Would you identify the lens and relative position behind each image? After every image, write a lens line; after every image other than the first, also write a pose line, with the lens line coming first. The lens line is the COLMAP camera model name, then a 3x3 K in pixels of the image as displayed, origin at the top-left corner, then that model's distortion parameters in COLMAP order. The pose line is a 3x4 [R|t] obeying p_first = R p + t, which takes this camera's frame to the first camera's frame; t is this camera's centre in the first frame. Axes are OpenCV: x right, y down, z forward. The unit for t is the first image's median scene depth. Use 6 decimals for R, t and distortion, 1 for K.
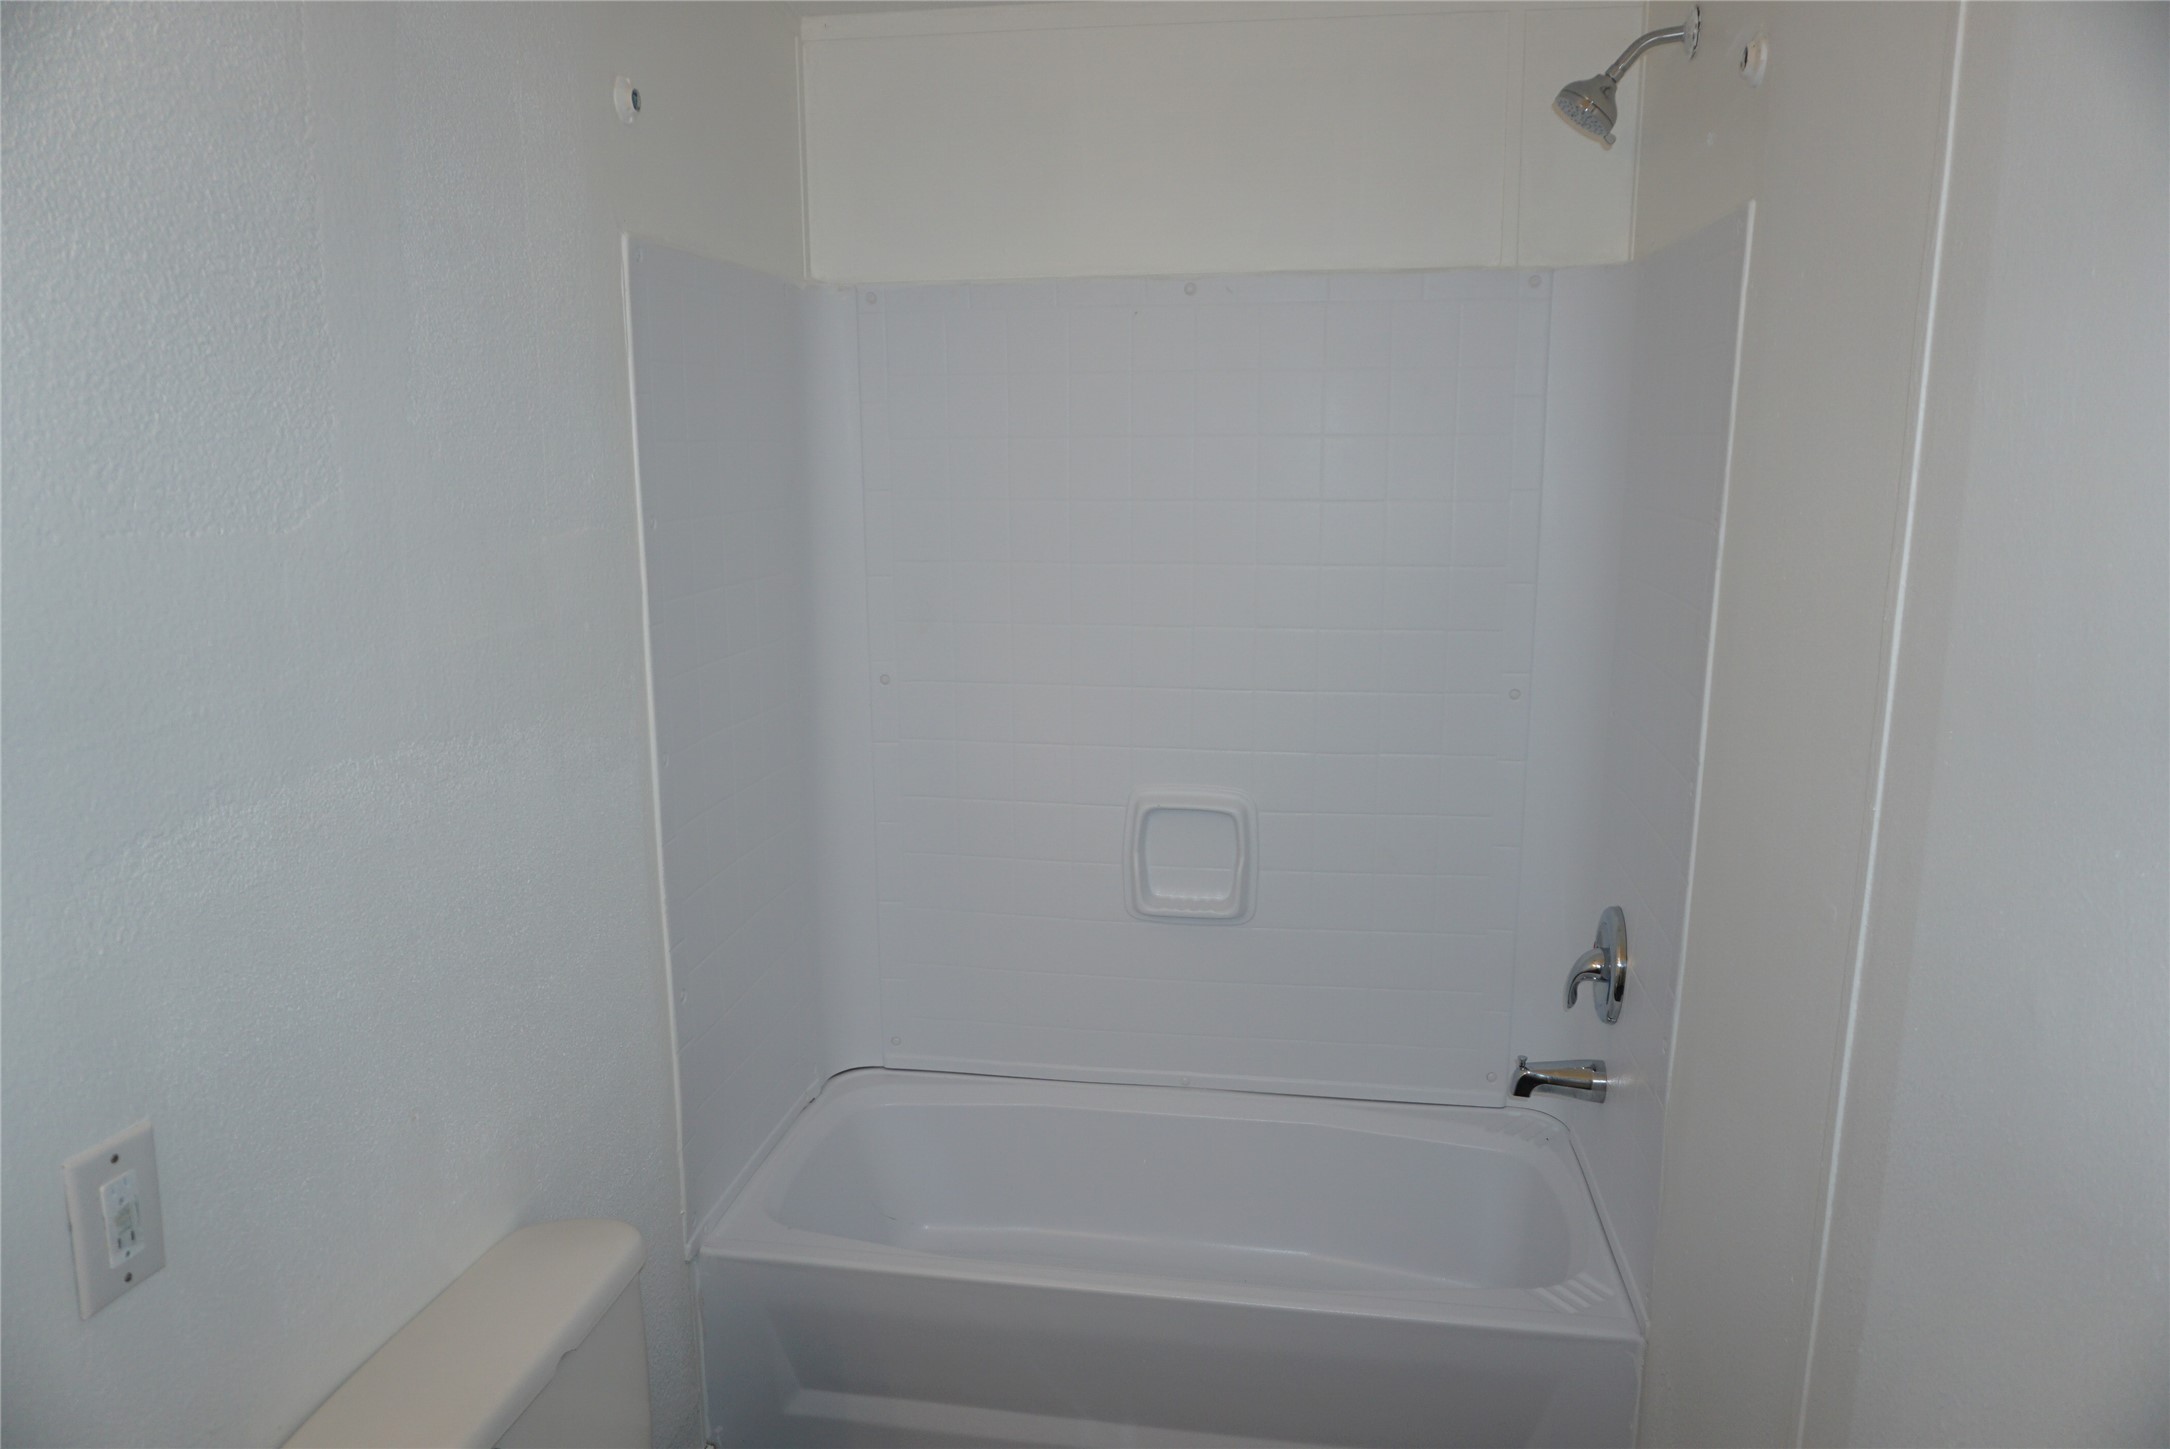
lens RADIAL K [[1446.0, 0, 1076.4], [0, 1446.0, 728.6], [0, 0, 1]] dist [-0.060593, 0.043088]
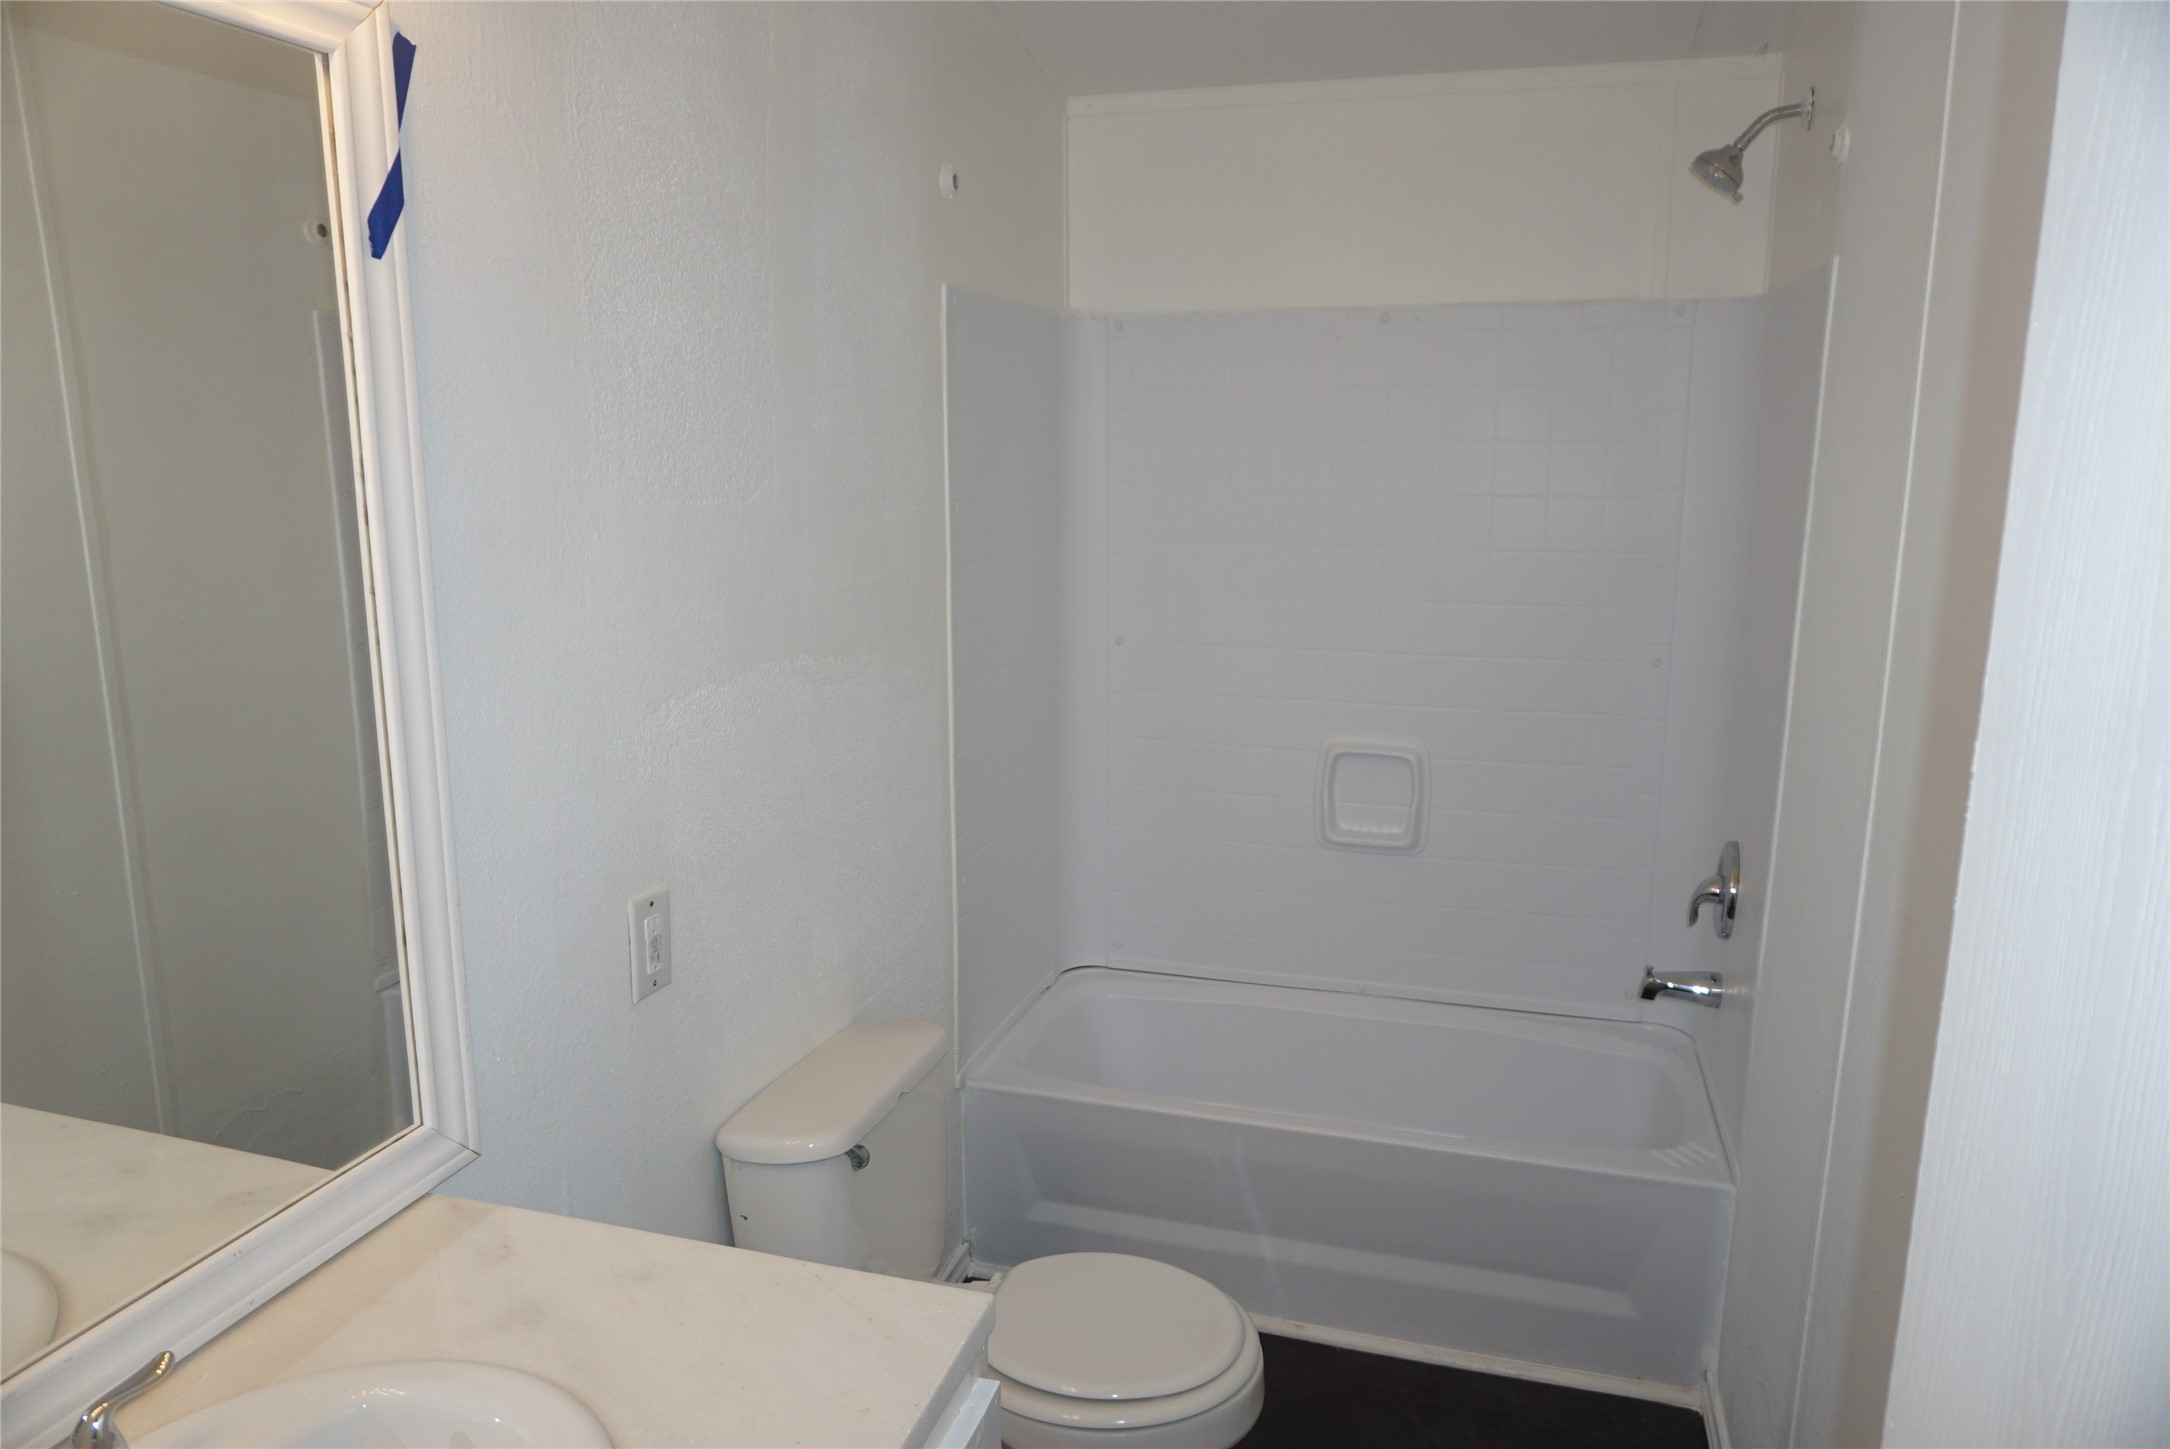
lens RADIAL K [[1446.0, 0, 1076.4], [0, 1446.0, 728.6], [0, 0, 1]] dist [-0.060593, 0.043088]
pose [[0.990783, 0.029872, -0.132126, -0.007901], [-0.029932, 0.999551, 0.001532, 0.046843], [0.132112, 0.002436, 0.991232, -0.242816]]
